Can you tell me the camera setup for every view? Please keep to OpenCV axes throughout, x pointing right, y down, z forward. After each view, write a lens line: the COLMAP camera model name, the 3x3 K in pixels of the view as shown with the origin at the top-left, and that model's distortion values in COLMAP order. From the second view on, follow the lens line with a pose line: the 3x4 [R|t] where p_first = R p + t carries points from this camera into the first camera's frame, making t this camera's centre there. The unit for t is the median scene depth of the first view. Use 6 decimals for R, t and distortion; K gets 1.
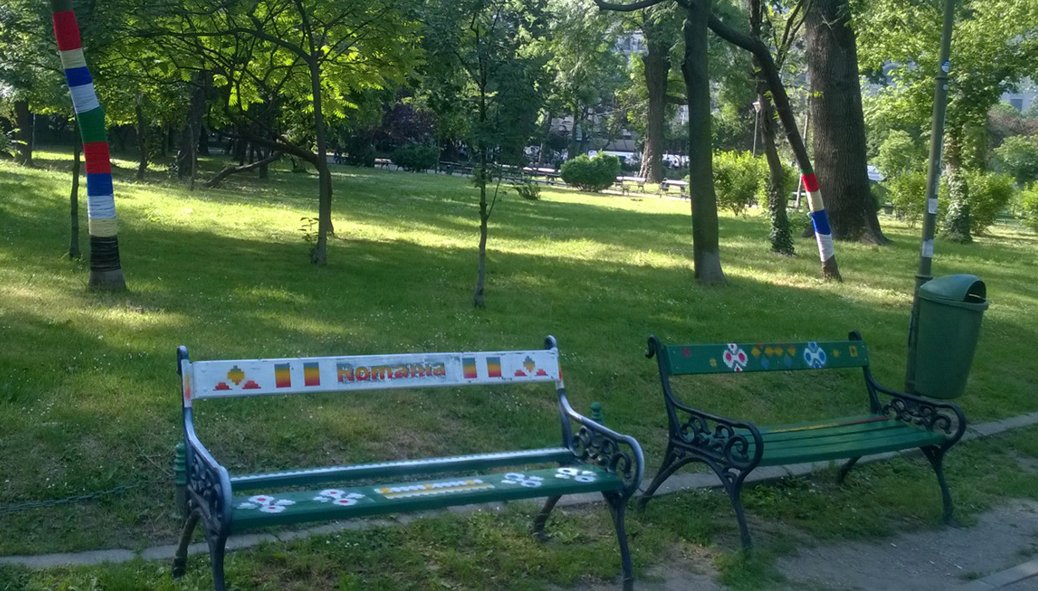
lens RADIAL K [[1007.8, 0, 519.0], [0, 1007.8, 295.9], [0, 0, 1]] dist [0.088657, 0.000000]
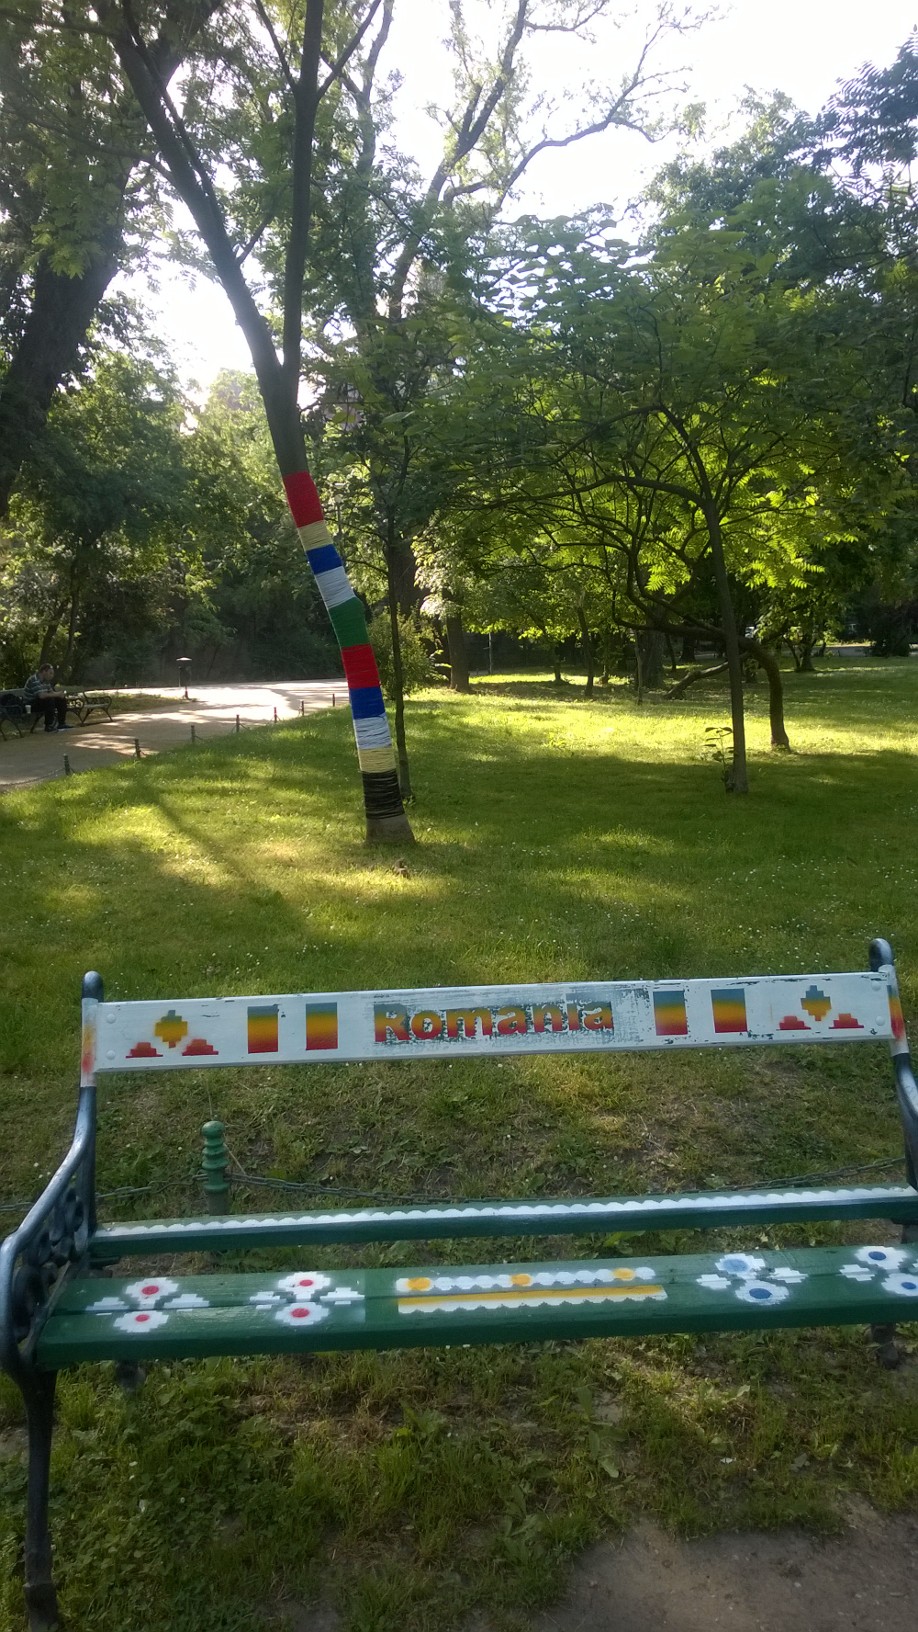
lens RADIAL K [[1275.8, 0, 460.1], [0, 1275.8, 821.8], [0, 0, 1]] dist [0.010571, -0.002351]
pose [[0.885525, -0.034854, -0.463282, 0.143103], [0.031762, 0.999391, -0.014477, -0.013306], [0.463504, -0.001894, 0.886093, 0.404186]]
